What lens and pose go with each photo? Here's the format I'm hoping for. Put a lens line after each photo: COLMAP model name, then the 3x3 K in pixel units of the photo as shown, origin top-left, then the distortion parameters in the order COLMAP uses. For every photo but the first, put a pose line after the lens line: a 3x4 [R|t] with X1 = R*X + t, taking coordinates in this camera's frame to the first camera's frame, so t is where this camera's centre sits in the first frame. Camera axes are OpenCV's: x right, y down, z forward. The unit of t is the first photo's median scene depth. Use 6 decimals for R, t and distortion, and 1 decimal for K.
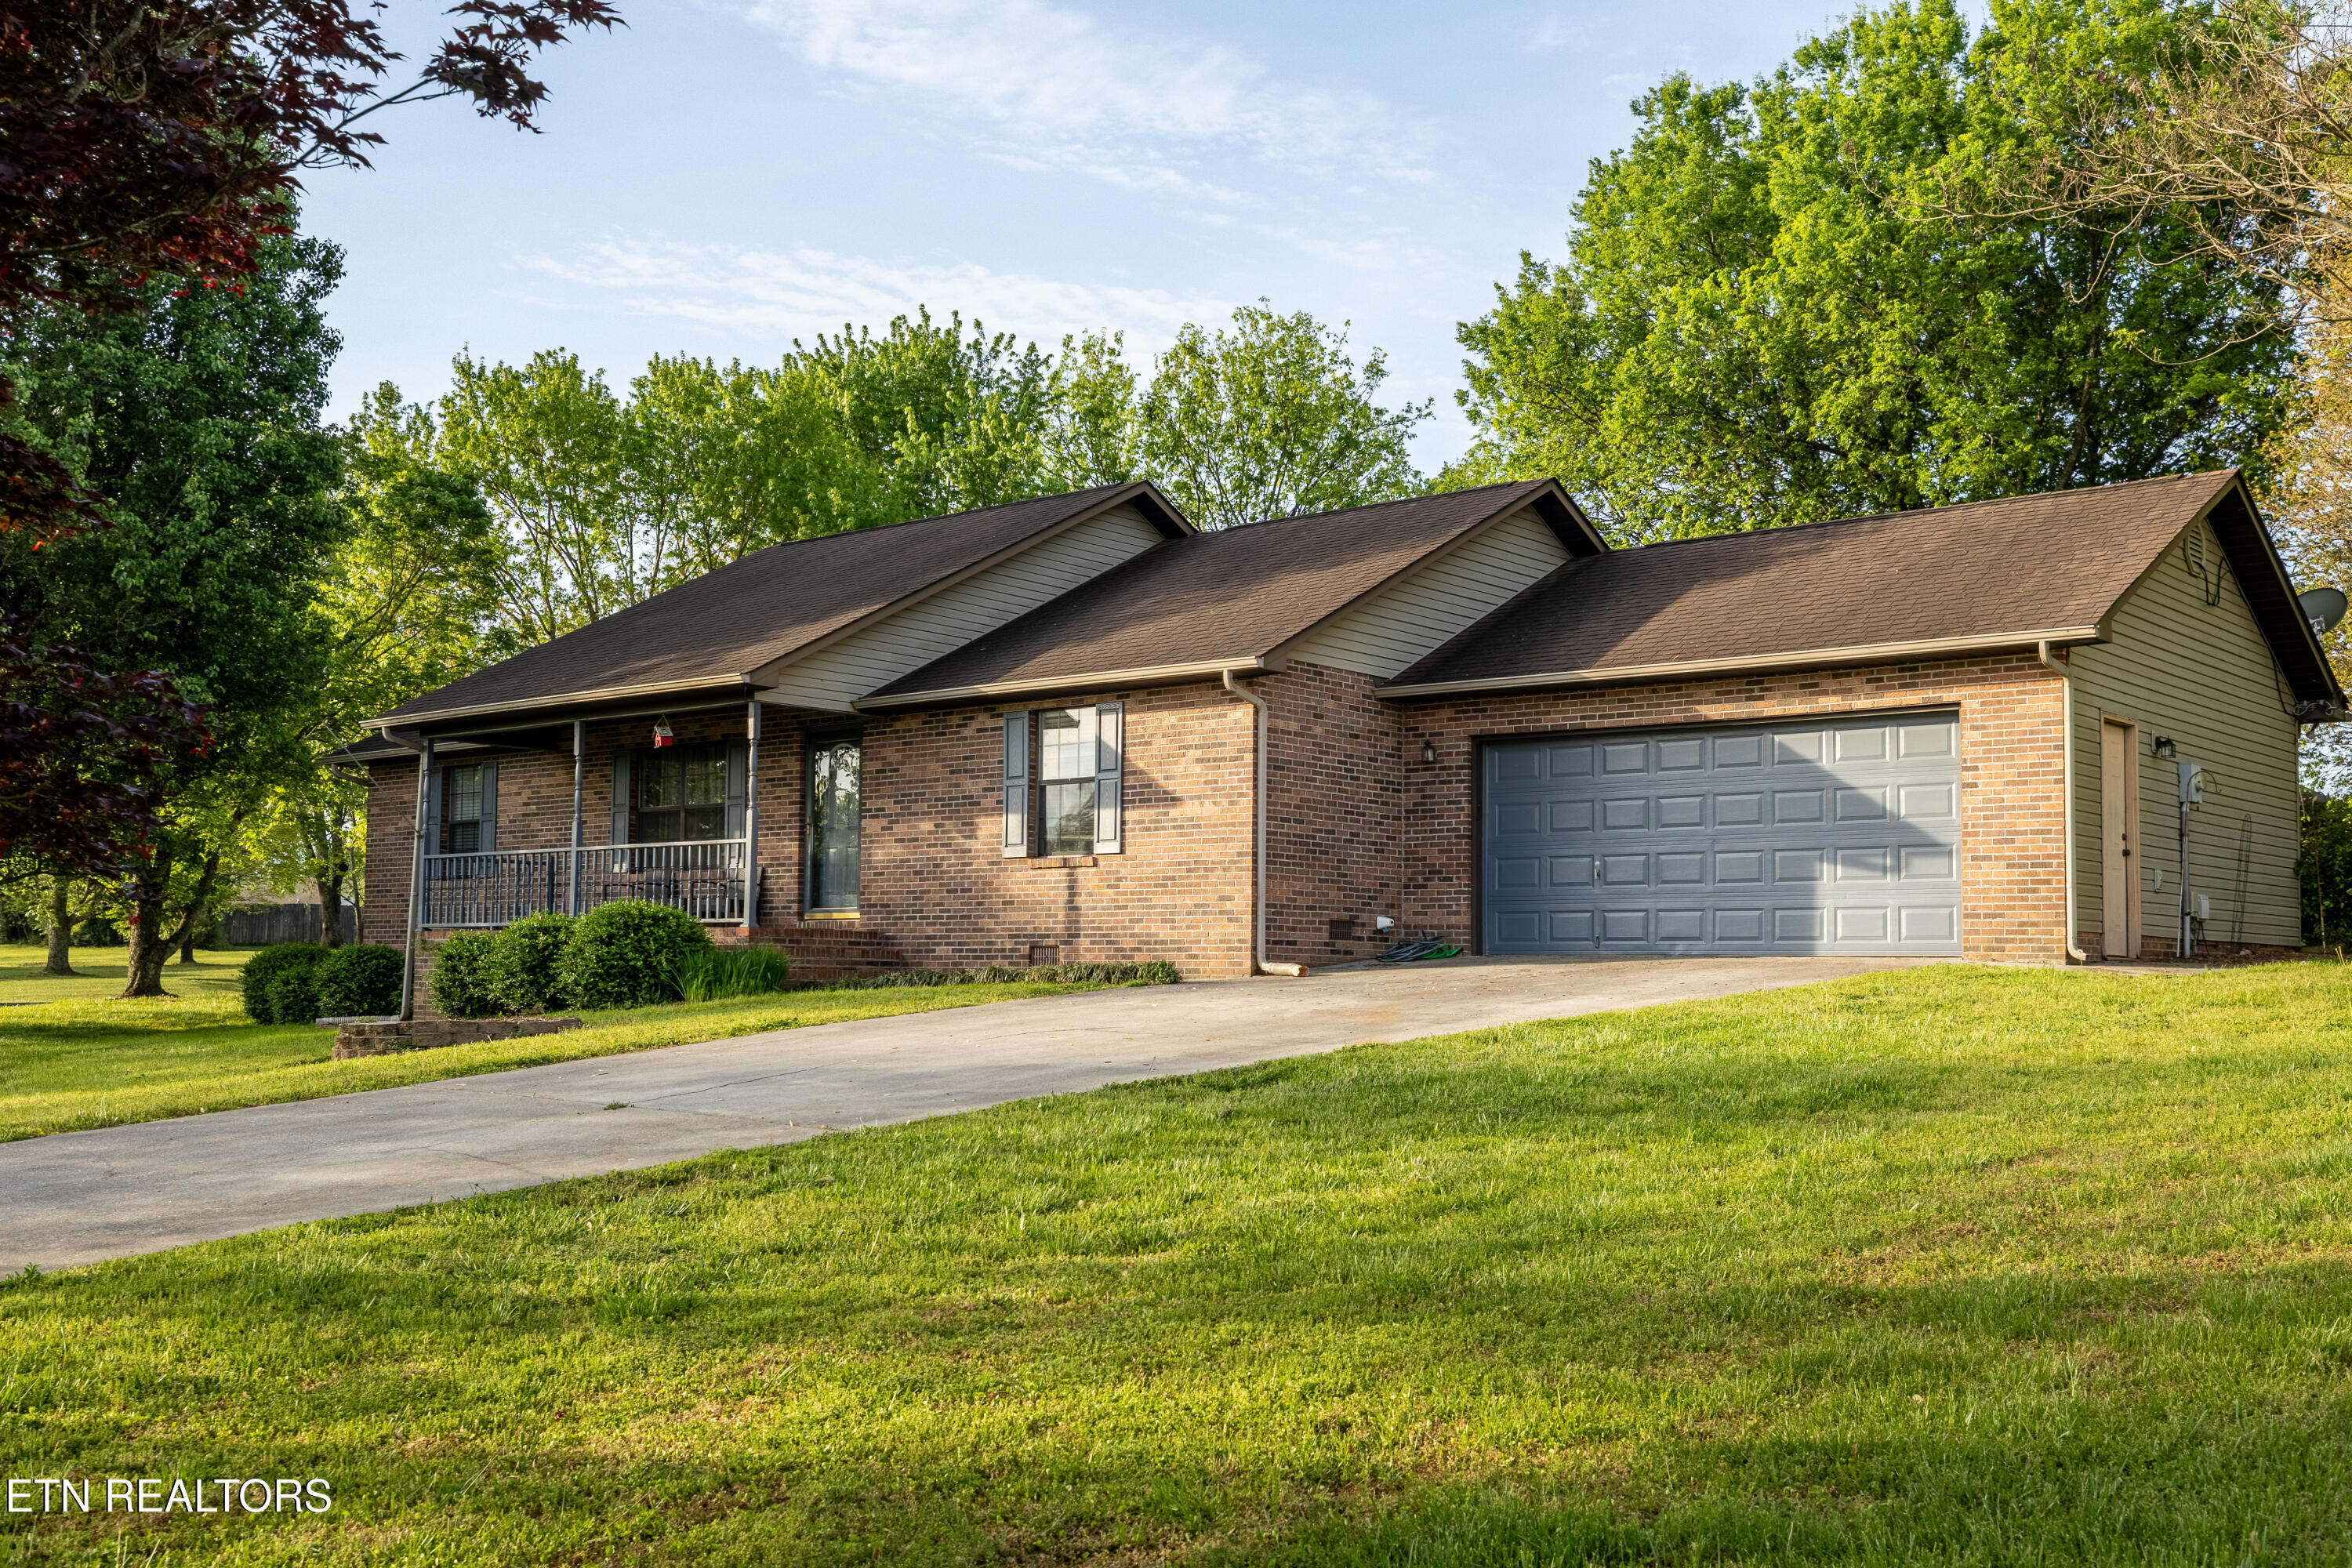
lens RADIAL K [[2305.4, 0, 1181.1], [0, 2305.4, 796.7], [0, 0, 1]] dist [0.014841, 0.000000]
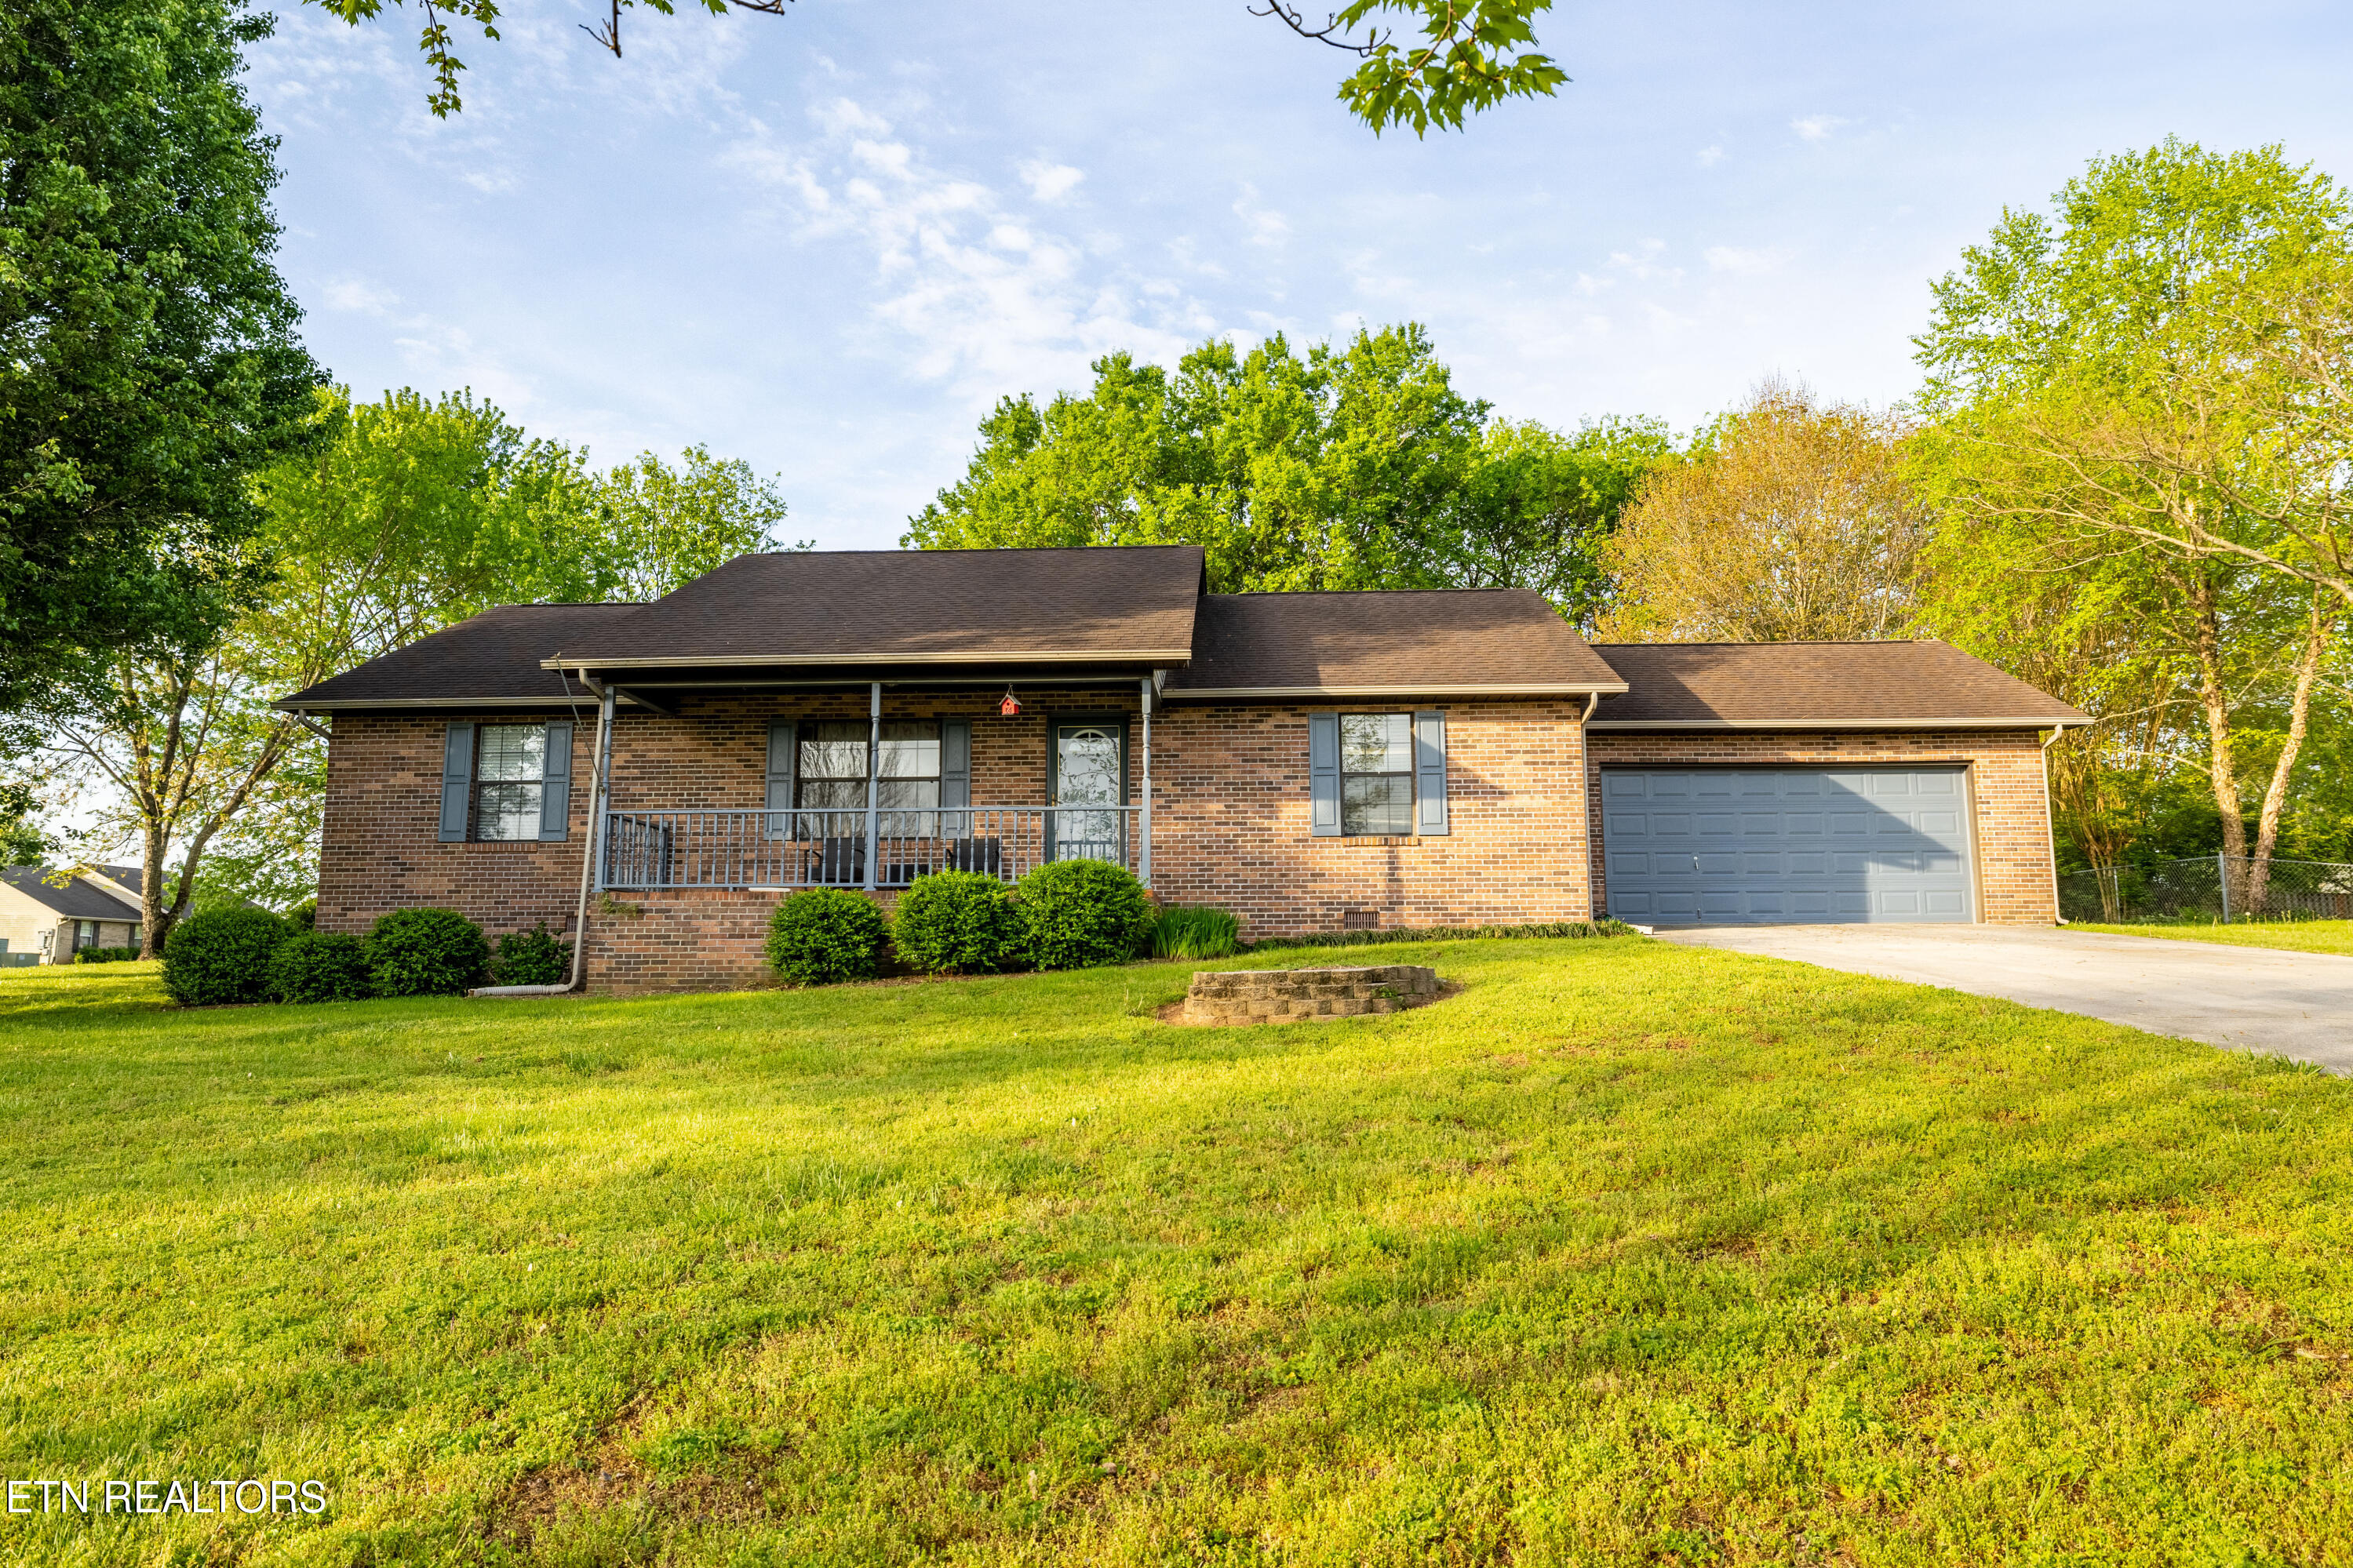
lens RADIAL K [[1460.3, 0, 1178.0], [0, 1460.3, 781.7], [0, 0, 1]] dist [0.004352, 0.001403]
pose [[0.794300, 0.070912, 0.603373, -0.578838], [-0.038032, 0.997021, -0.067109, 0.051108], [-0.606335, 0.030357, 0.794630, 0.452851]]
